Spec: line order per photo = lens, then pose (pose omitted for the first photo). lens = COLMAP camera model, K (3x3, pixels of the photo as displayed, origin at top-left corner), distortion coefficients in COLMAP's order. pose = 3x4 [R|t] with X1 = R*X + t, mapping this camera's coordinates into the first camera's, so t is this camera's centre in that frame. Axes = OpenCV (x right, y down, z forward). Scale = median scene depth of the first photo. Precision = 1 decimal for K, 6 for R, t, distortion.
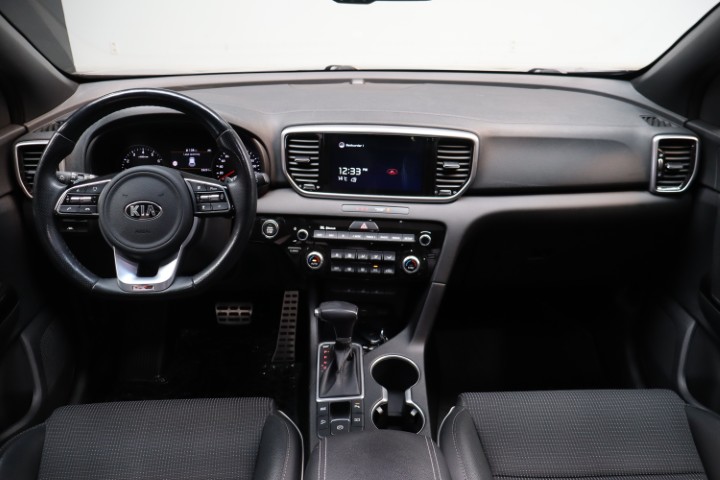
lens RADIAL K [[598.8, 0, 355.8], [0, 598.8, 240.4], [0, 0, 1]] dist [0.007548, -0.012413]
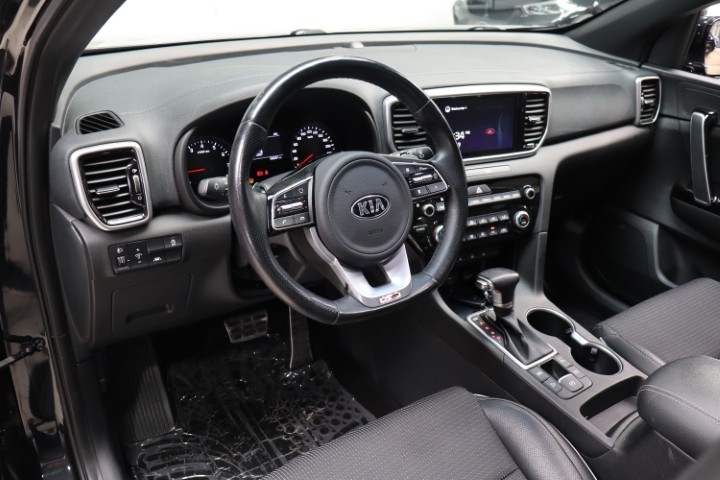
lens RADIAL K [[598.8, 0, 357.9], [0, 598.8, 238.8], [0, 0, 1]] dist [0.007548, -0.012413]
pose [[0.850492, -0.199703, 0.486603, -0.644114], [0.178672, 0.979800, 0.089827, -0.068964], [-0.494712, 0.010545, 0.868993, 0.248163]]
